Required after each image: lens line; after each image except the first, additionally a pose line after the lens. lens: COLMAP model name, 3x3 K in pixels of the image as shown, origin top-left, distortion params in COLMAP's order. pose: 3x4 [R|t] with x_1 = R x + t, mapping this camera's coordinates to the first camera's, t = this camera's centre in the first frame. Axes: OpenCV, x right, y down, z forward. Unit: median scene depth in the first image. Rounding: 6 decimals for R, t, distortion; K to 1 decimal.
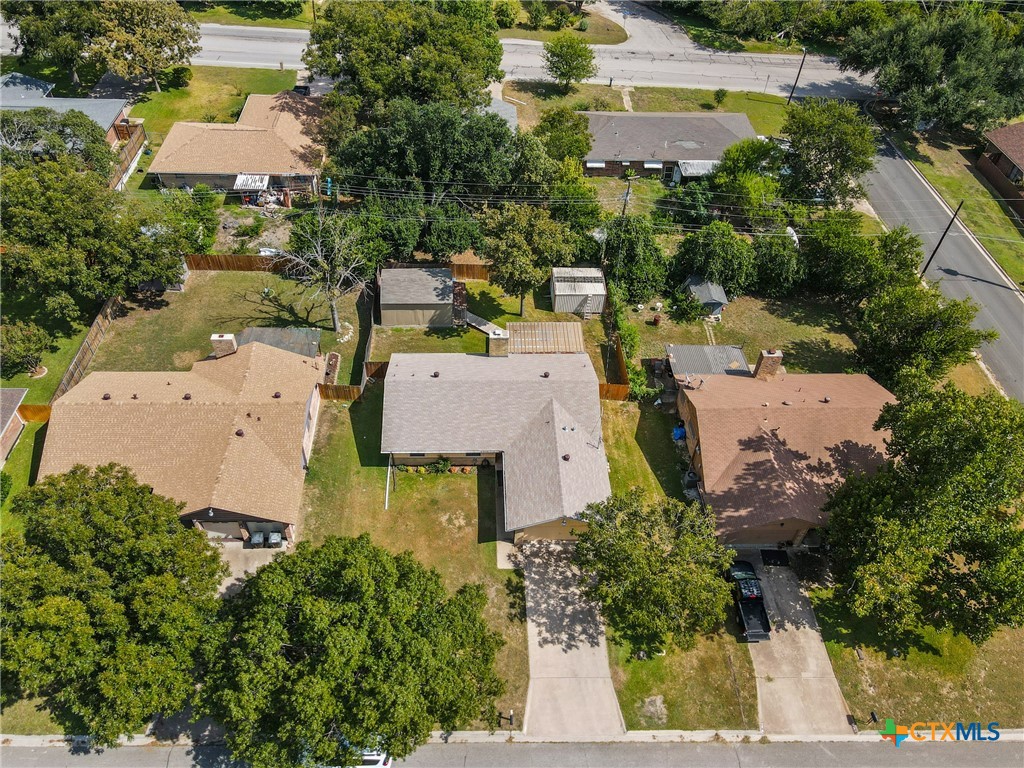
lens RADIAL K [[754.3, 0, 504.2], [0, 754.3, 377.0], [0, 0, 1]] dist [0.021599, 0.000642]
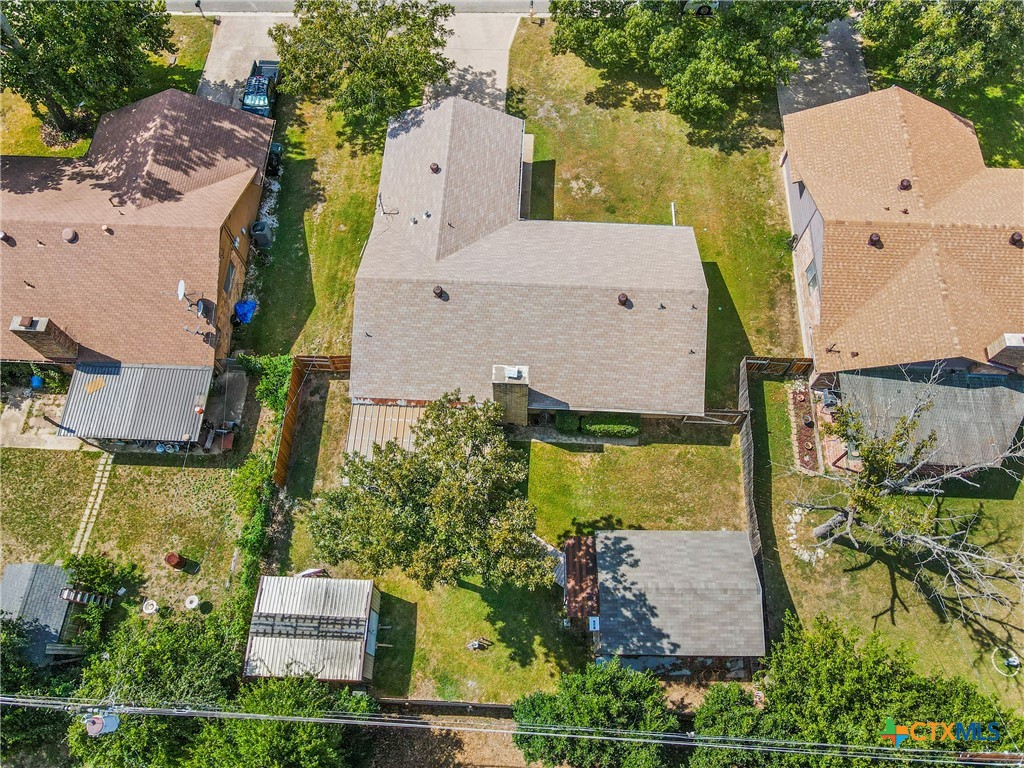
lens RADIAL K [[754.3, 0, 504.1], [0, 754.3, 390.7], [0, 0, 1]] dist [0.021599, 0.000642]
pose [[-0.996403, -0.083166, 0.016254, -0.012533], [0.044988, -0.356622, 0.933165, -0.633282], [-0.071812, 0.930540, 0.359081, 0.921435]]
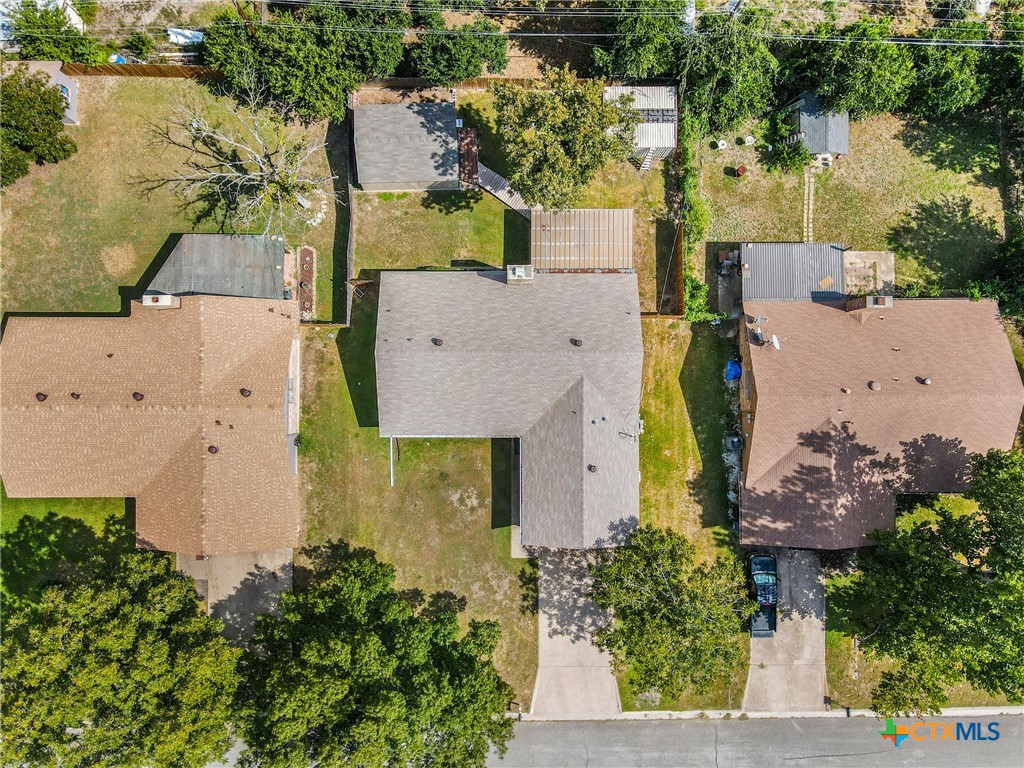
lens RADIAL K [[754.3, 0, 505.8], [0, 754.3, 374.9], [0, 0, 1]] dist [0.021599, 0.000642]
pose [[0.999296, 0.030370, -0.022049, -0.001552], [-0.007050, 0.728957, 0.684523, -0.559607], [0.036862, -0.683885, 0.728658, 0.430374]]
